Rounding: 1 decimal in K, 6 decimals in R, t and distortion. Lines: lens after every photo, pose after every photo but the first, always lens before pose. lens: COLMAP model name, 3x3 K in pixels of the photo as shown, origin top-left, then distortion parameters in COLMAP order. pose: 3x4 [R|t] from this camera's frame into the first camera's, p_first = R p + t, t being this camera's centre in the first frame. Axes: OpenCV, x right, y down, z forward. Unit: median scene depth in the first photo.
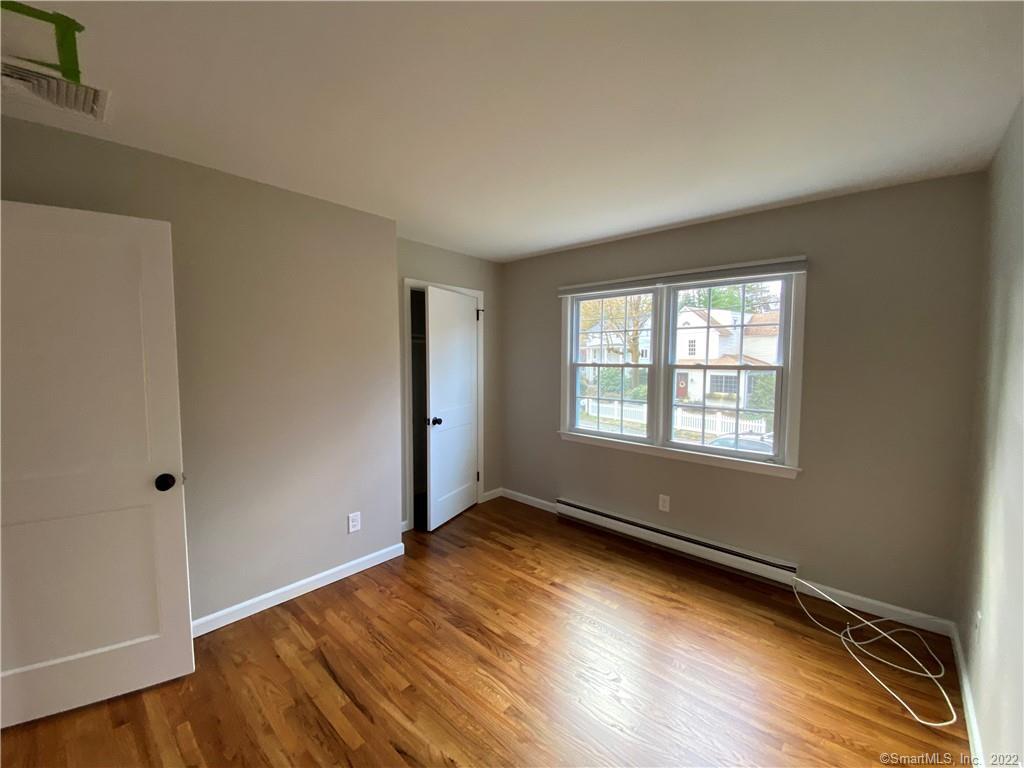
lens RADIAL K [[417.8, 0, 501.0], [0, 417.8, 394.0], [0, 0, 1]] dist [-0.010572, -0.001872]
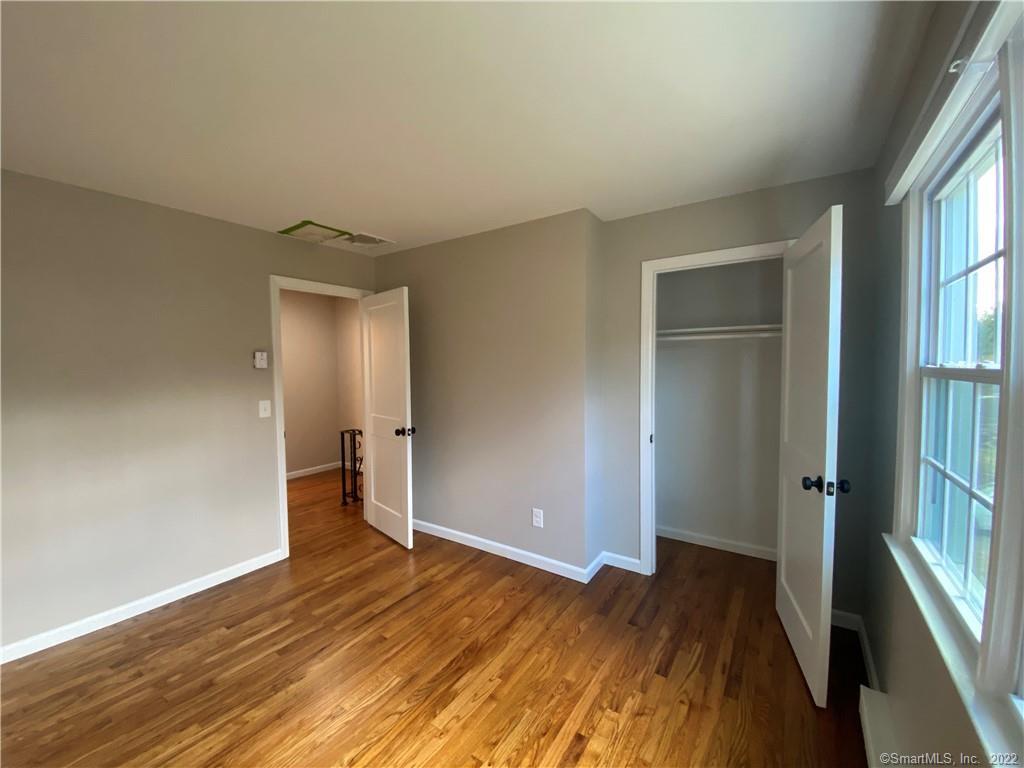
lens RADIAL K [[417.8, 0, 506.3], [0, 417.8, 380.9], [0, 0, 1]] dist [-0.010572, -0.001872]
pose [[0.139698, 0.034386, -0.989597, 0.660211], [-0.090189, 0.995685, 0.021865, -0.046018], [0.986078, 0.086197, 0.142196, 0.764387]]
